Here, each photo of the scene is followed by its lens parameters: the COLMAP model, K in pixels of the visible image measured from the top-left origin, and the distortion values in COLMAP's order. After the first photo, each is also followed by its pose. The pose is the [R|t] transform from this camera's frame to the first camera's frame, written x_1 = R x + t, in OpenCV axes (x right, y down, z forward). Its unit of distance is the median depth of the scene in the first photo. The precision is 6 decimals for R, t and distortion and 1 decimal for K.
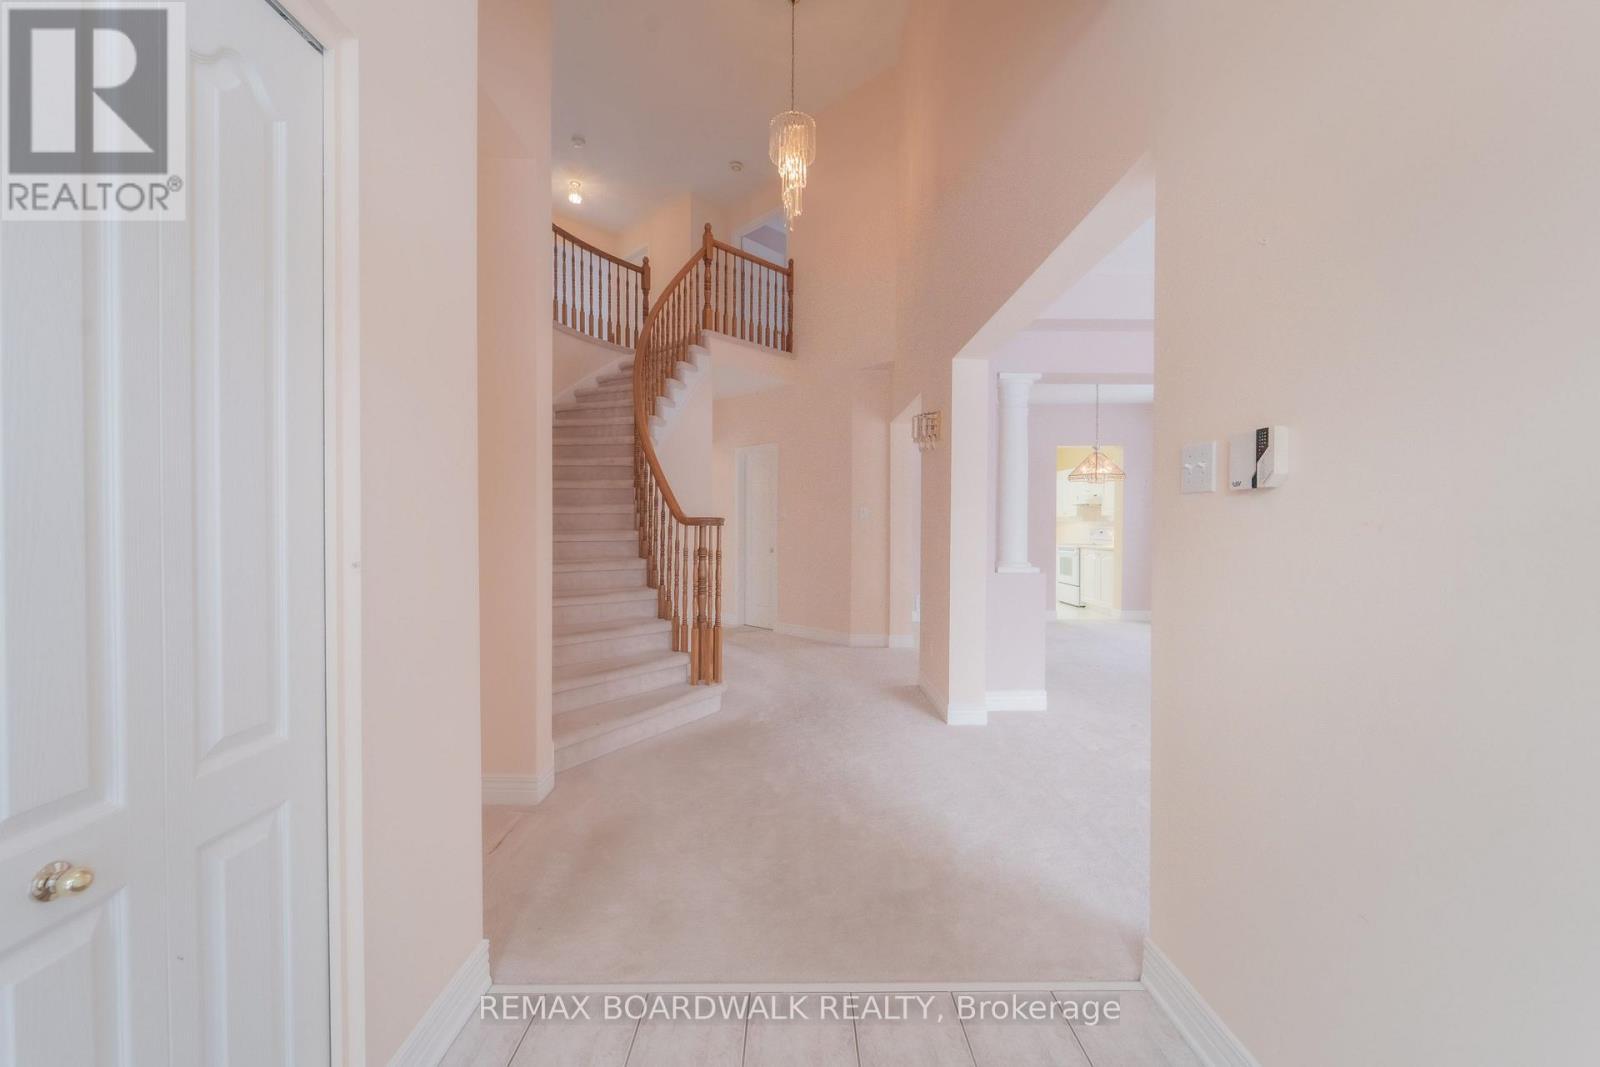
lens RADIAL K [[642.1, 0, 799.9], [0, 642.1, 525.9], [0, 0, 1]] dist [0.000587, 0.000062]
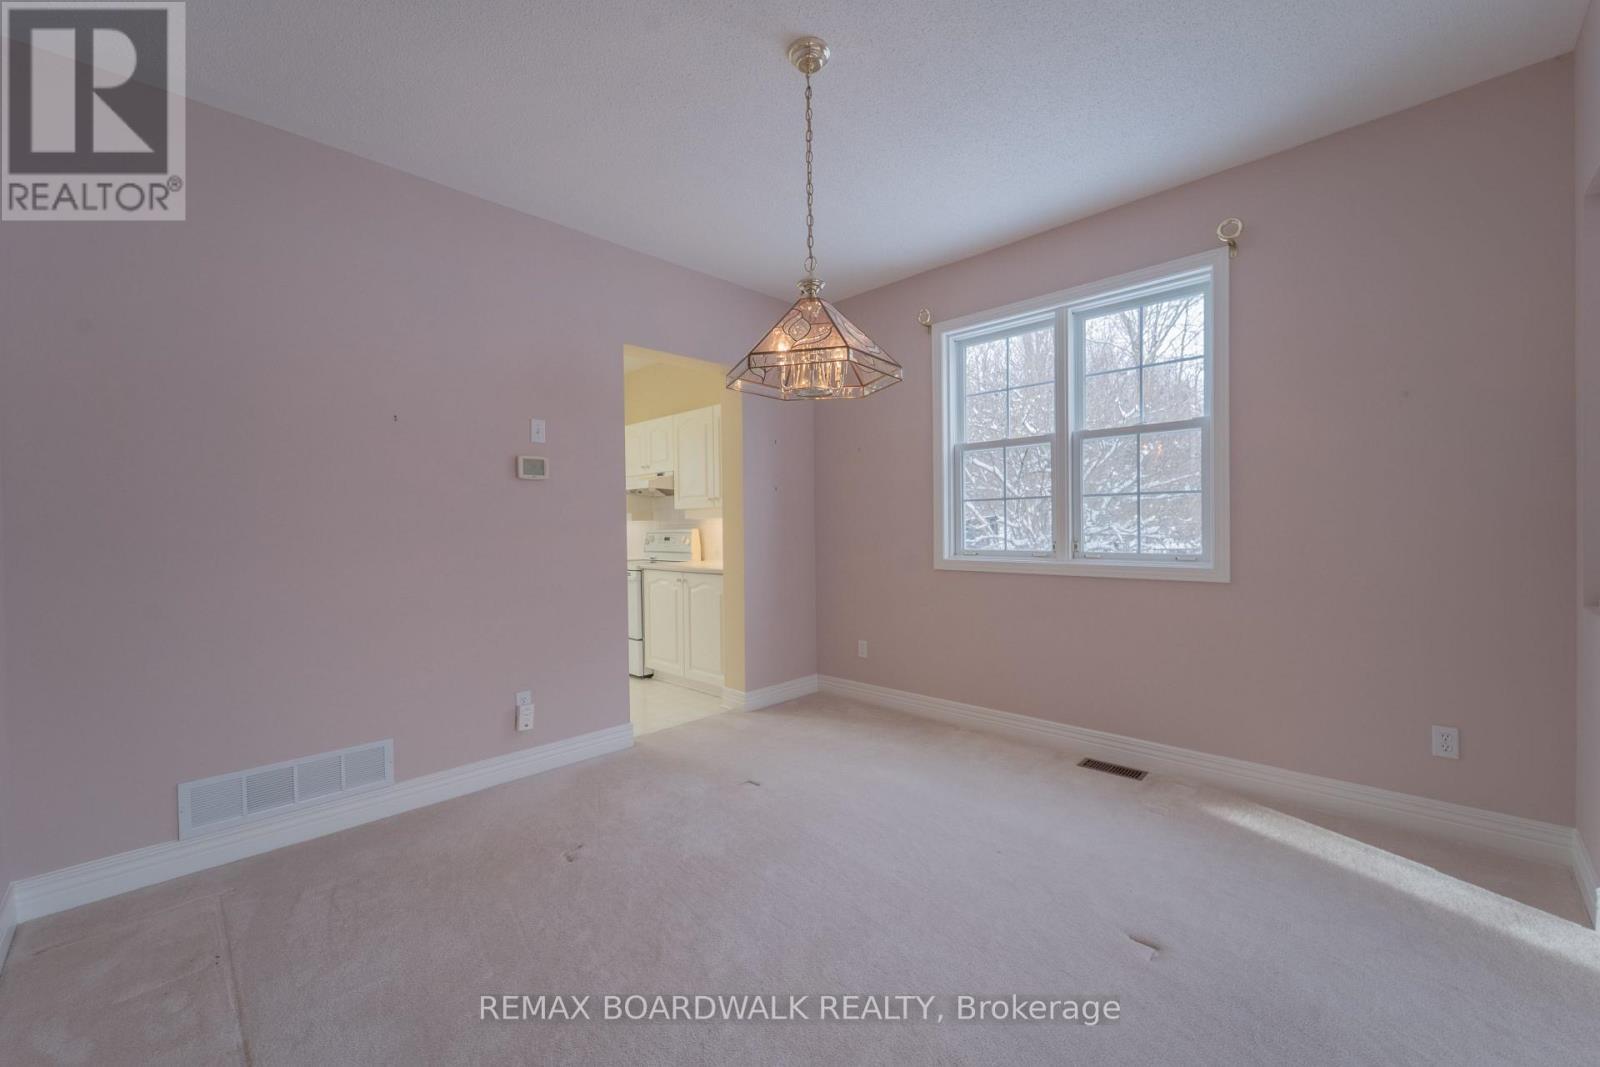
lens RADIAL K [[642.1, 0, 799.5], [0, 642.1, 527.0], [0, 0, 1]] dist [0.000587, 0.000062]
pose [[0.703587, -0.014927, 0.710453, 0.147790], [0.020510, 0.999789, 0.000695, 0.001152], [-0.710313, 0.014082, 0.703745, 0.528407]]
